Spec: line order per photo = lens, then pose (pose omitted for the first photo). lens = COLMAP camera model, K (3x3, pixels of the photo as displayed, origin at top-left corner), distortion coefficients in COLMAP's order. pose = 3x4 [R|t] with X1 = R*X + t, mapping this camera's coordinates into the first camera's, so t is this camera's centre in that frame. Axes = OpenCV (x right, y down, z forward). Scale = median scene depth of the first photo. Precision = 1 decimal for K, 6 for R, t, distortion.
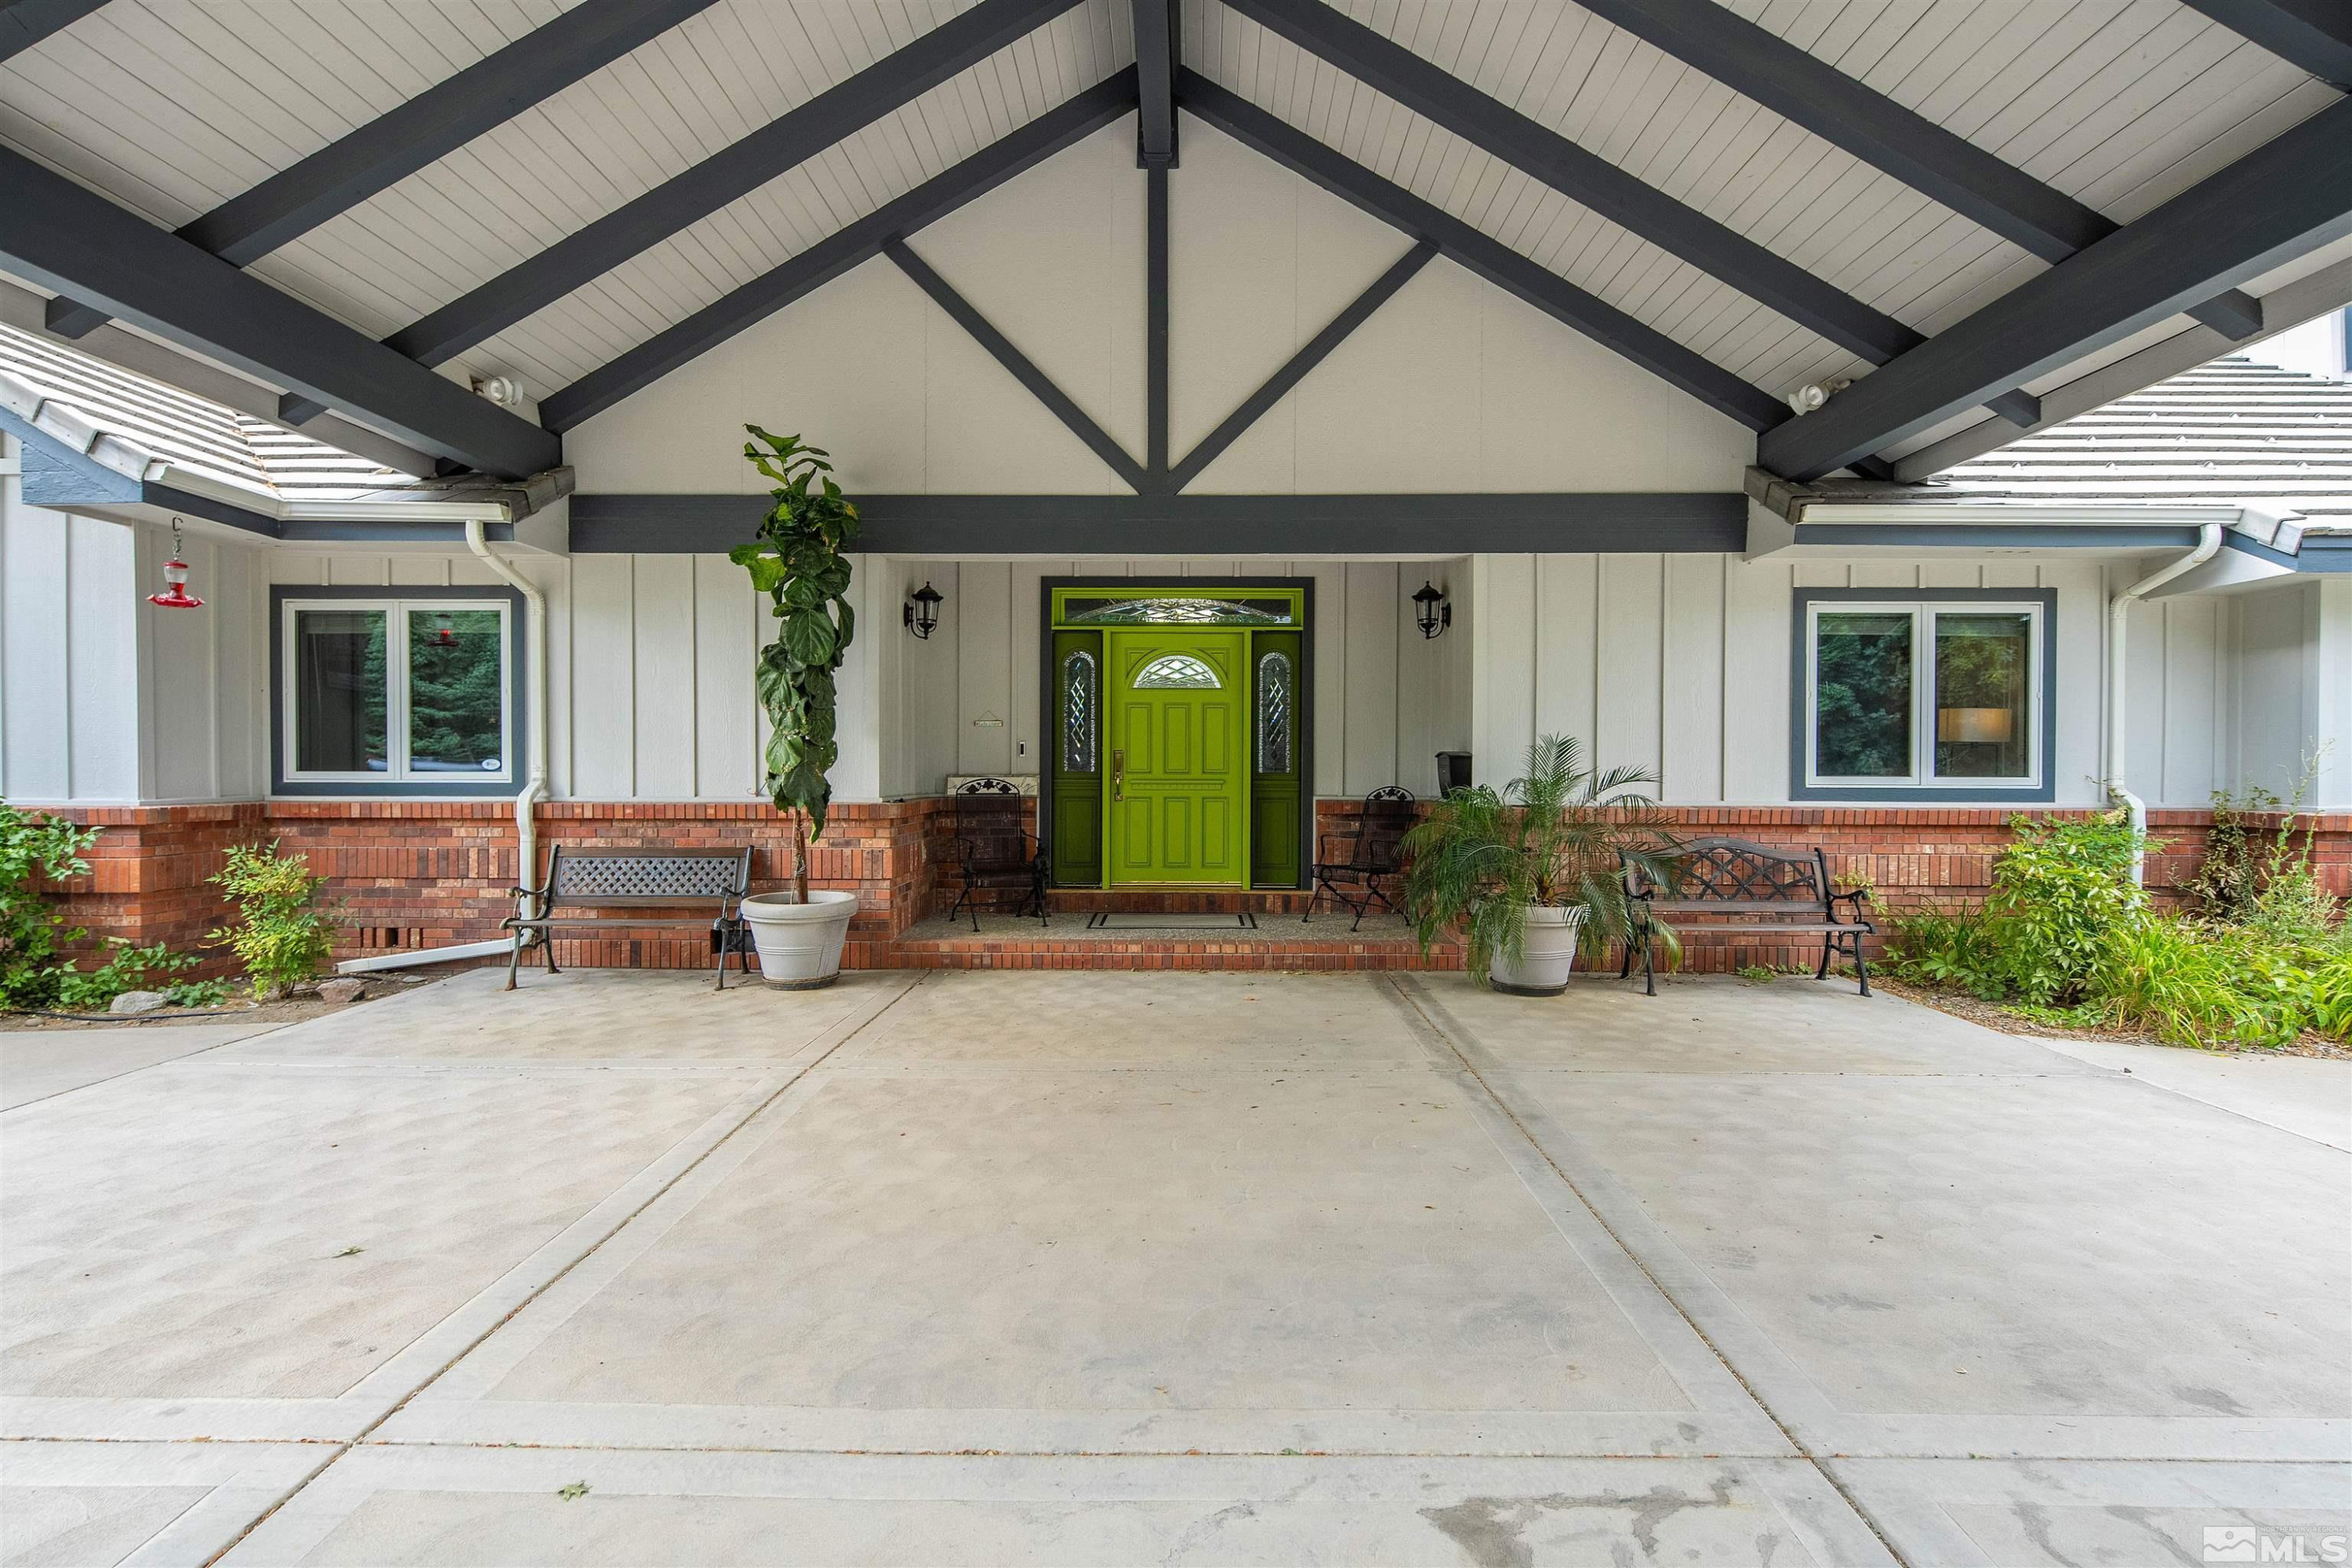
lens RADIAL K [[1145.8, 0, 1165.8], [0, 1145.8, 781.5], [0, 0, 1]] dist [0.004767, -0.003929]
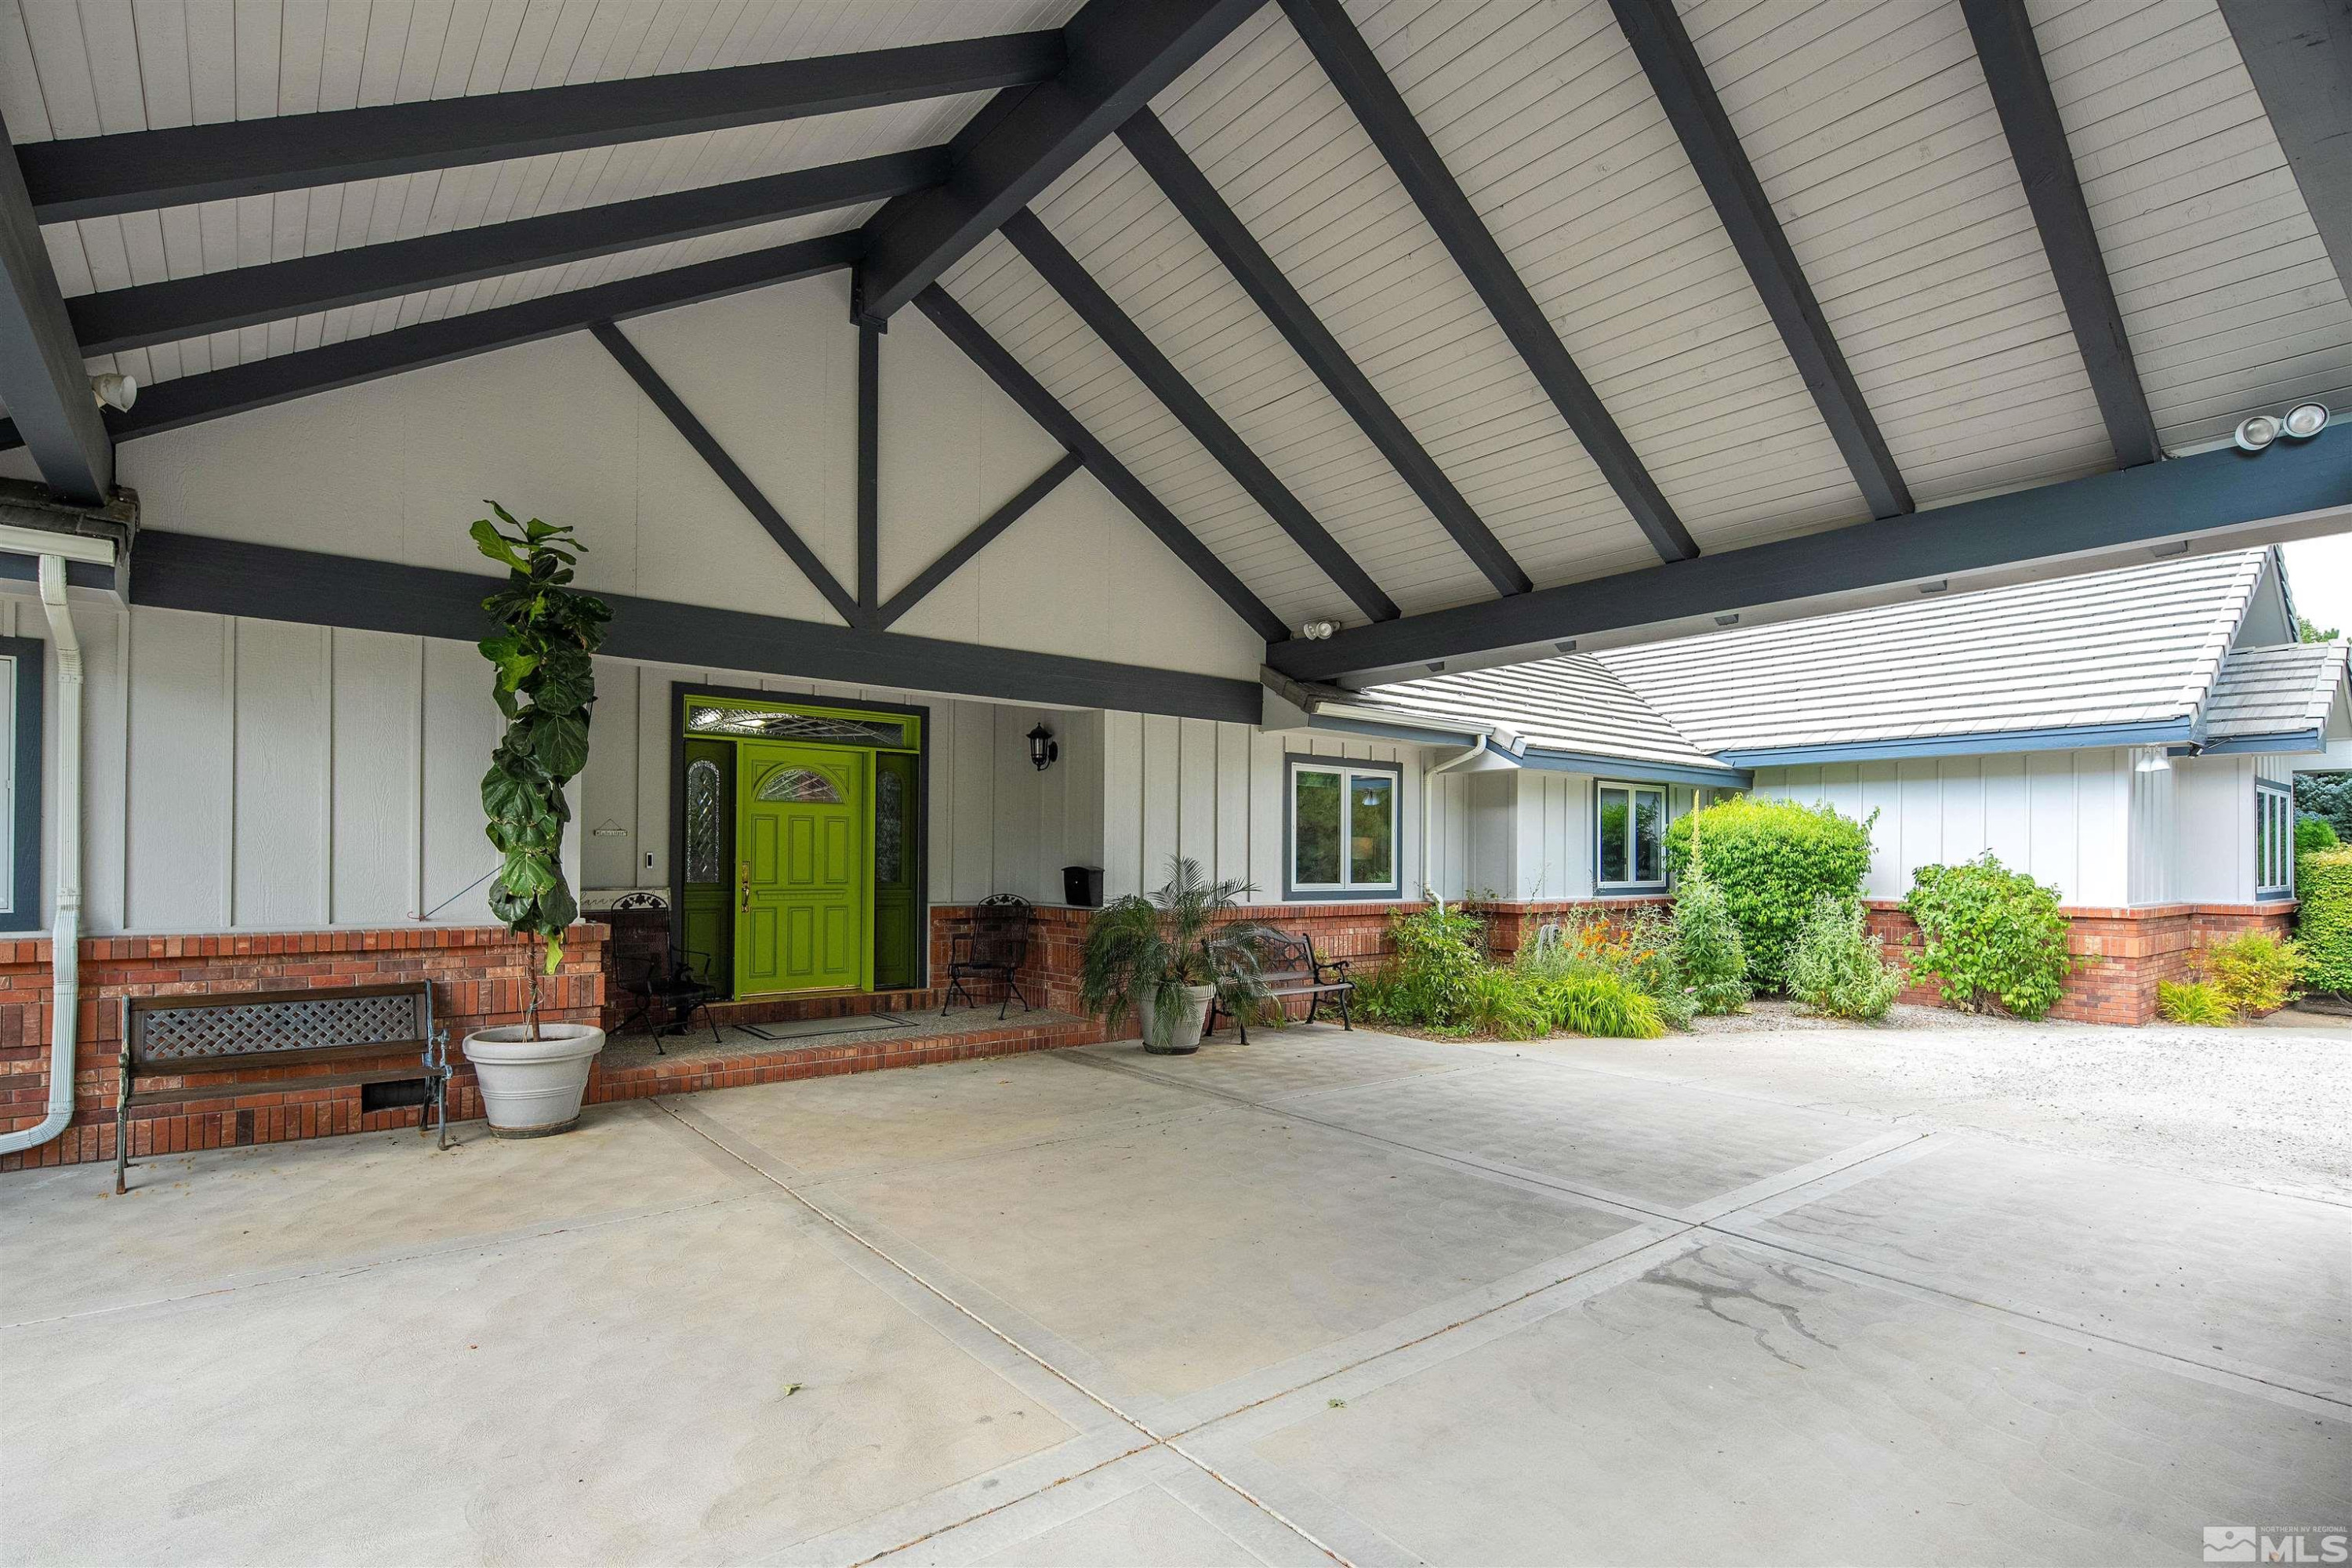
lens RADIAL K [[1145.8, 0, 1167.7], [0, 1145.8, 853.2], [0, 0, 1]] dist [0.004767, -0.003929]
pose [[0.768361, 0.005671, 0.639991, -0.488402], [0.002504, 0.999926, -0.011866, -0.026320], [-0.640012, 0.010720, 0.768290, -0.007413]]
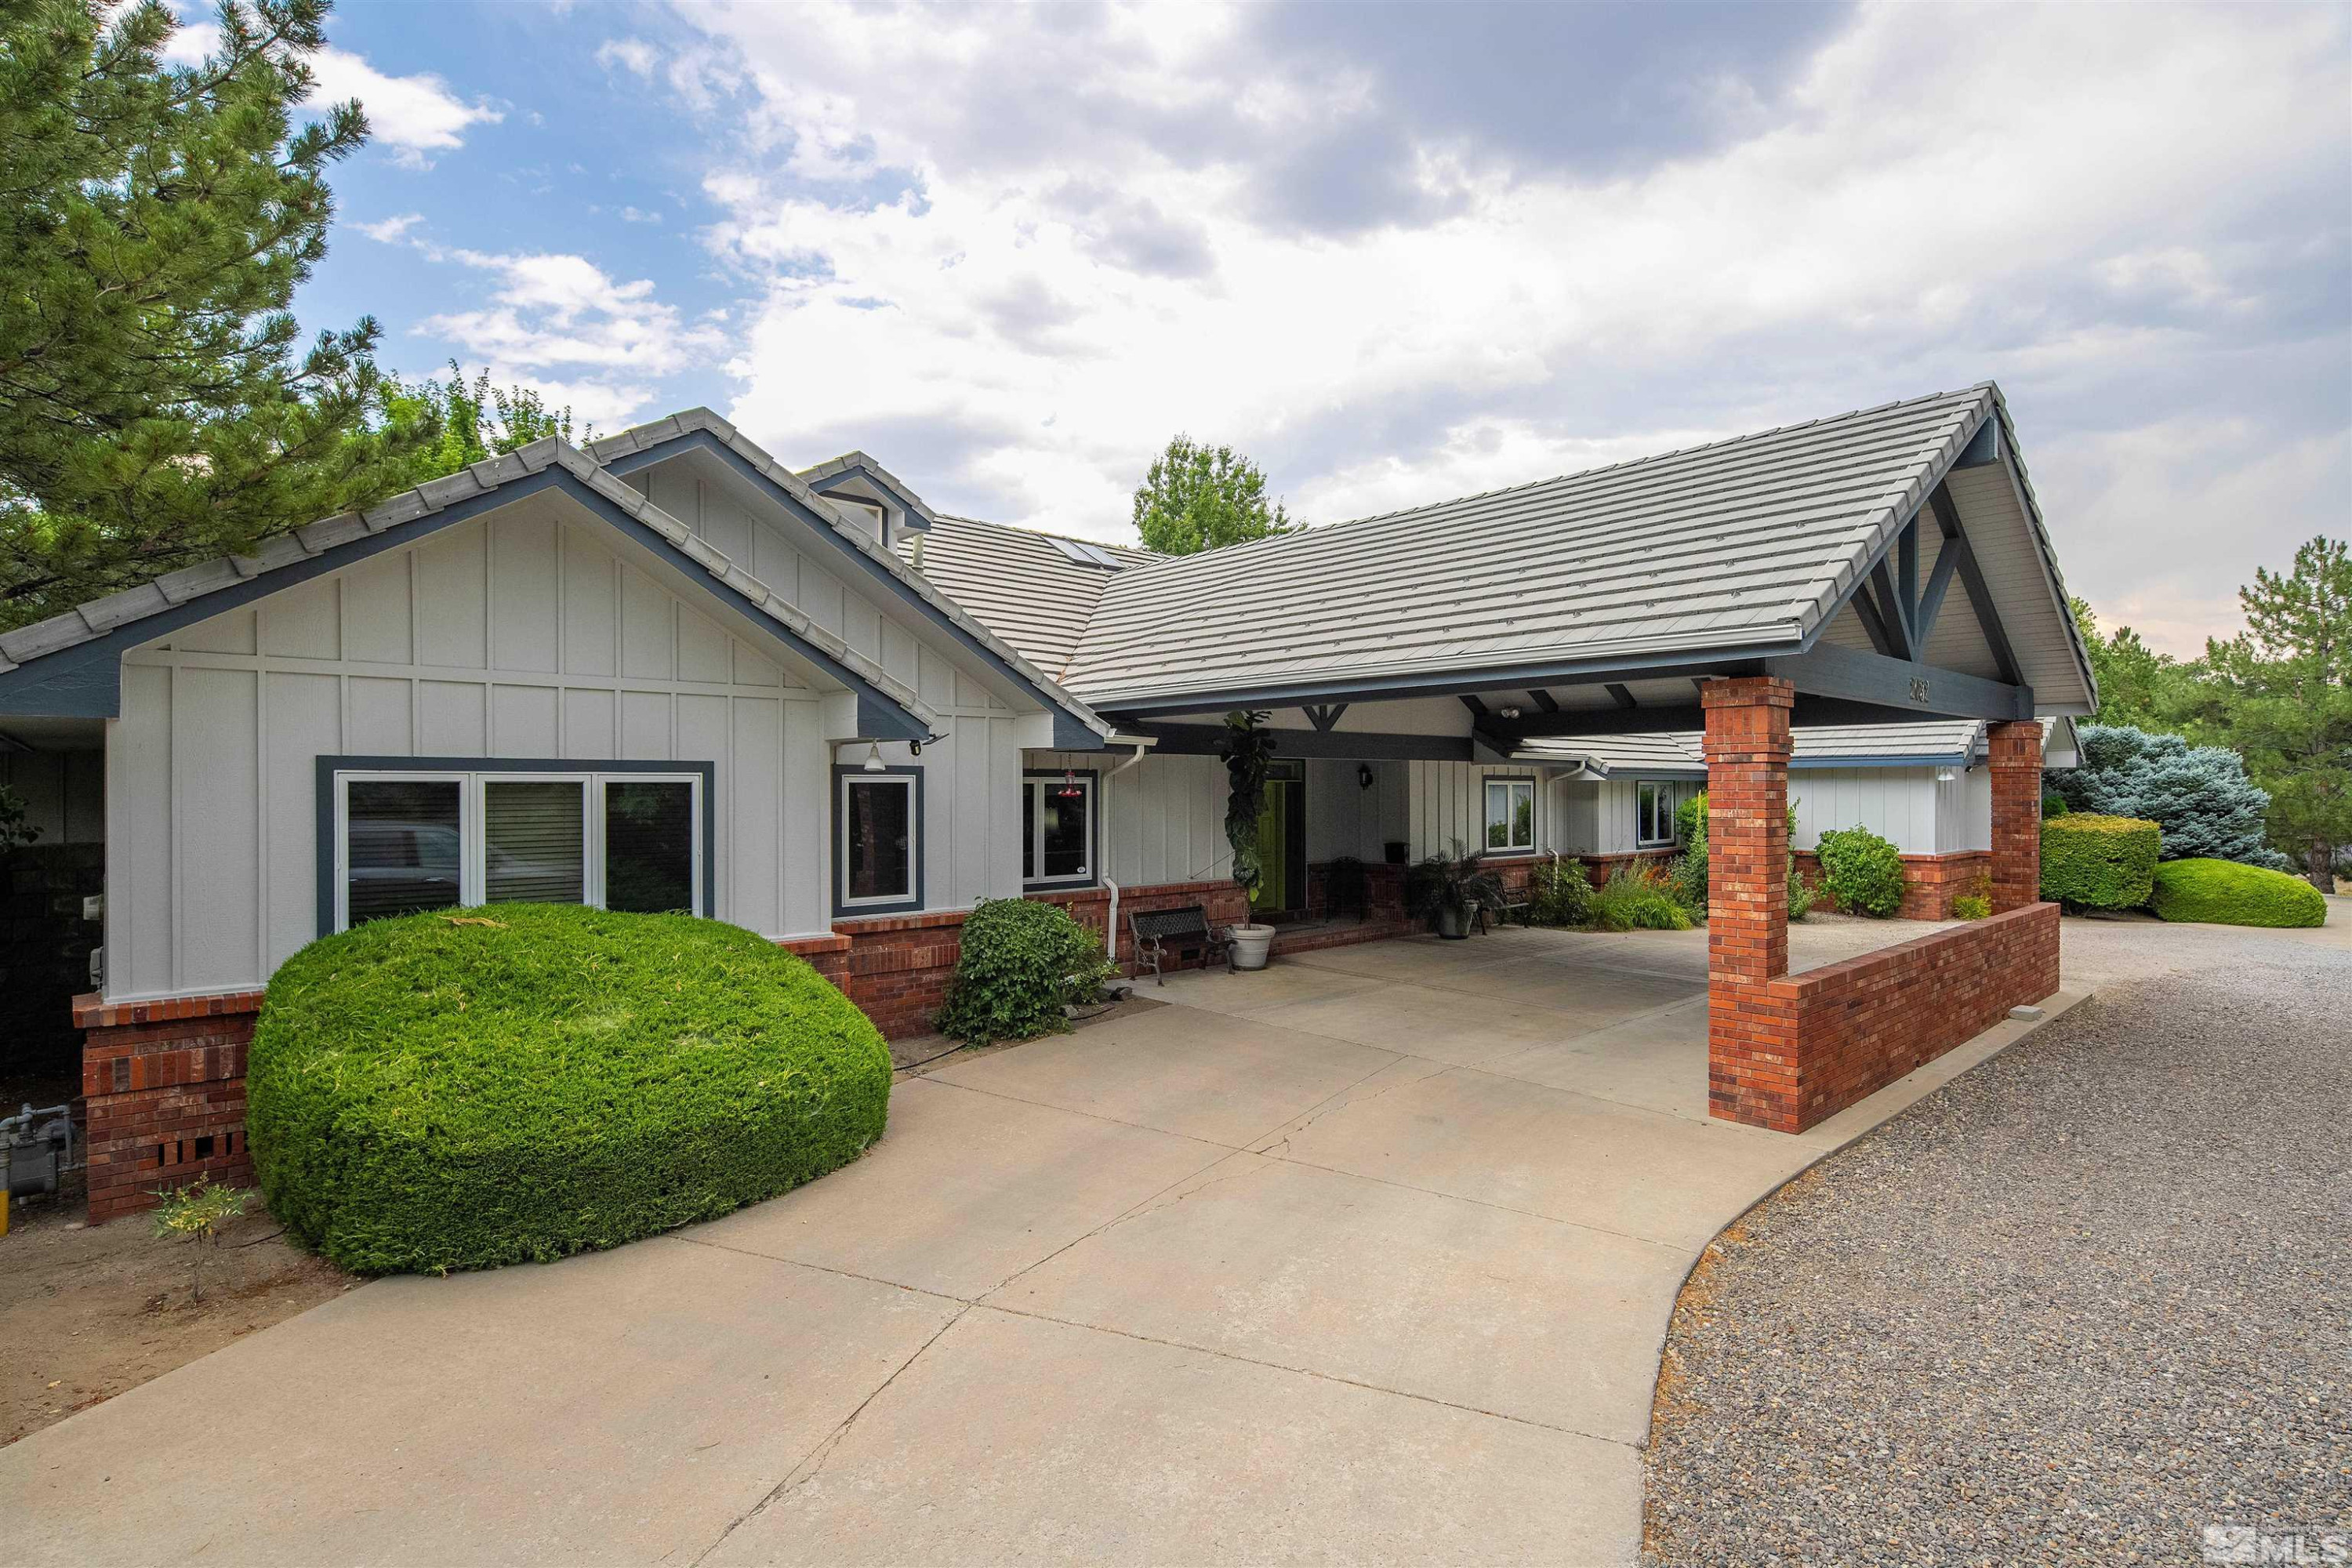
lens RADIAL K [[1145.8, 0, 1165.0], [0, 1145.8, 789.7], [0, 0, 1]] dist [0.004767, -0.003929]
pose [[0.728063, -0.004543, 0.685495, -1.760404], [0.010340, 0.999937, -0.004355, -0.133334], [-0.685432, 0.010258, 0.728064, -0.391812]]
